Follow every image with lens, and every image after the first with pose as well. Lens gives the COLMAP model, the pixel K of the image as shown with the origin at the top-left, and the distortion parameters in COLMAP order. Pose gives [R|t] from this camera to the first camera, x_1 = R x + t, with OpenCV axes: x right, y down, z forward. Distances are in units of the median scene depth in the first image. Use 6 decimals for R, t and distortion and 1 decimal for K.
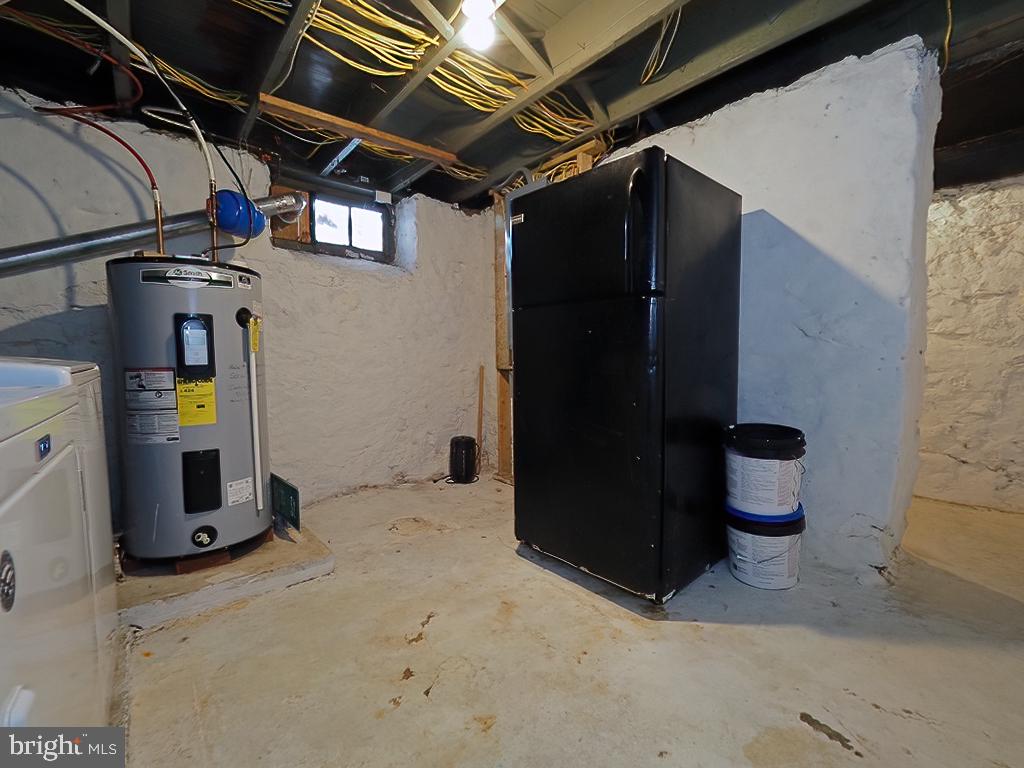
lens RADIAL K [[456.6, 0, 510.8], [0, 456.6, 387.3], [0, 0, 1]] dist [-0.001764, -0.000185]
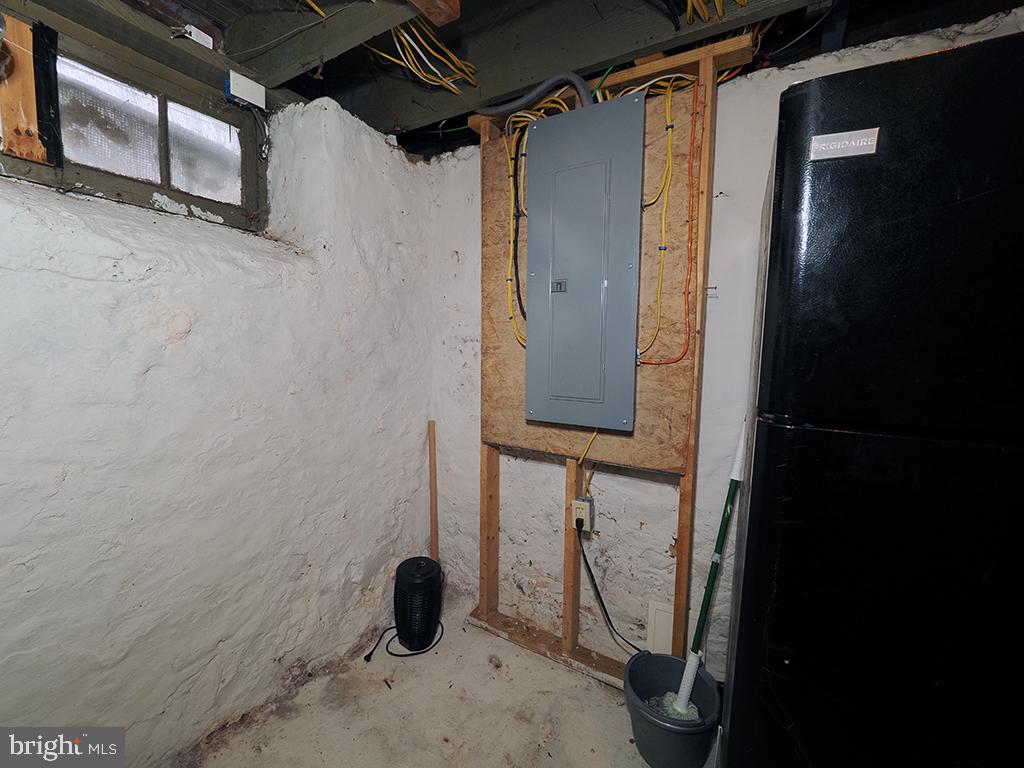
lens RADIAL K [[442.0, 0, 515.1], [0, 442.0, 382.5], [0, 0, 1]] dist [-0.007520, -0.000525]
pose [[0.939712, -0.011252, 0.341782, -0.176233], [0.000979, 0.999543, 0.030215, -0.128003], [-0.341966, -0.028059, 0.939293, 0.468482]]
